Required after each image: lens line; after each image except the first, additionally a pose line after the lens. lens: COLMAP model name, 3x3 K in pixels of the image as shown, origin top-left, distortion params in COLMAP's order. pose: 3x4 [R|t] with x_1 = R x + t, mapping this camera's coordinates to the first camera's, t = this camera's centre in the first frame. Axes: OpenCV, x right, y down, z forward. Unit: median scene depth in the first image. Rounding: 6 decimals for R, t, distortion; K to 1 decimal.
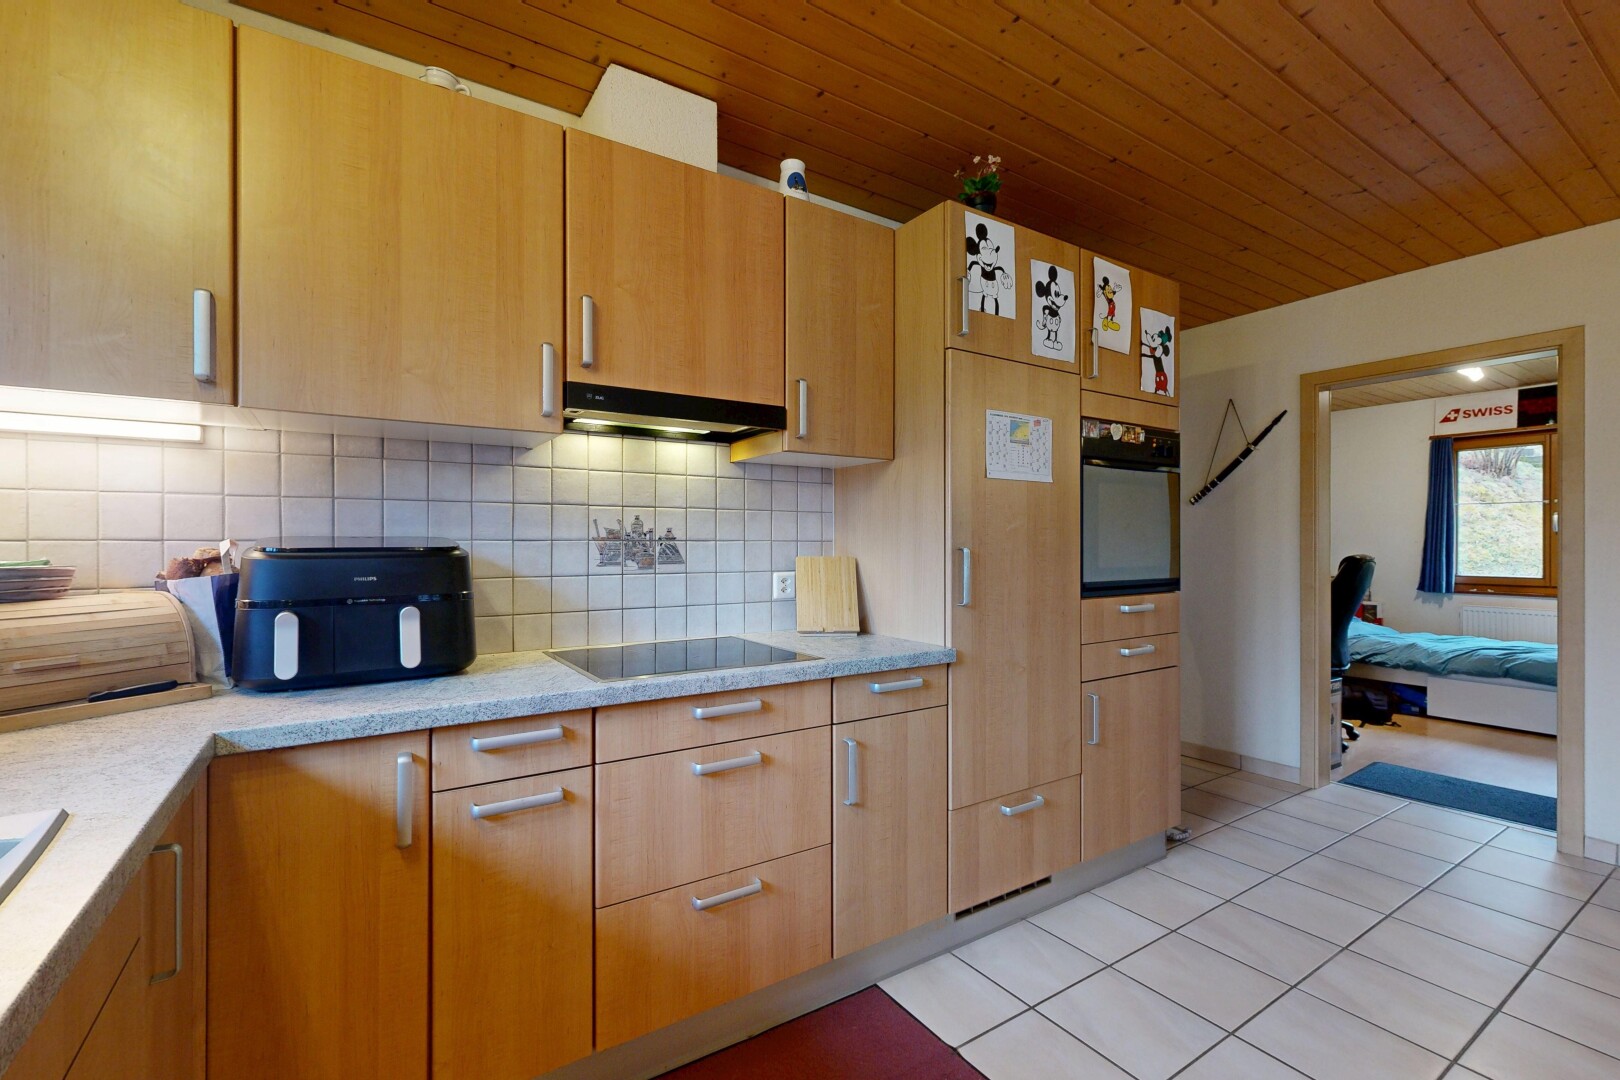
lens RADIAL K [[714.6, 0, 798.1], [0, 714.6, 545.8], [0, 0, 1]] dist [-0.002796, 0.000483]
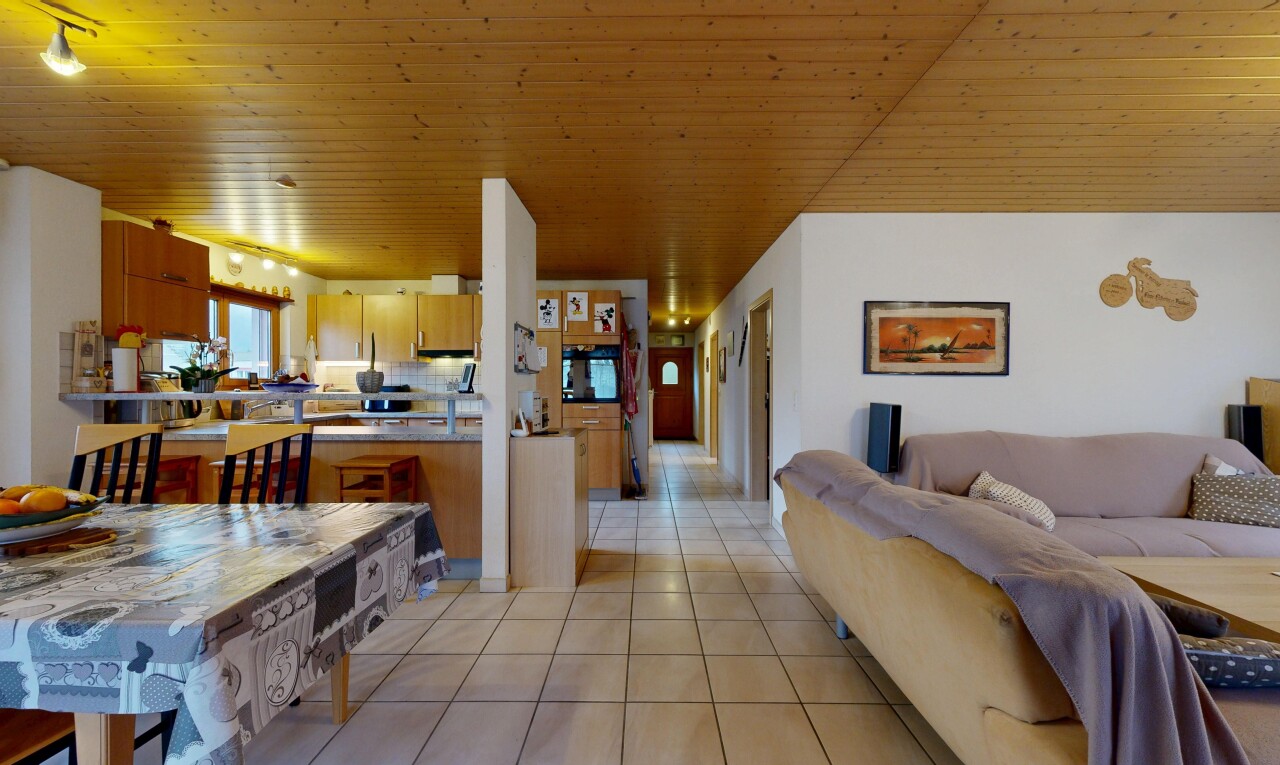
lens RADIAL K [[505.9, 0, 639.9], [0, 505.9, 408.1], [0, 0, 1]] dist [-0.002627, 0.000441]
pose [[0.831841, 0.025125, -0.554446, 2.026015], [-0.000333, 0.998997, 0.044769, -0.002099], [0.555015, -0.037056, 0.831015, -0.707058]]
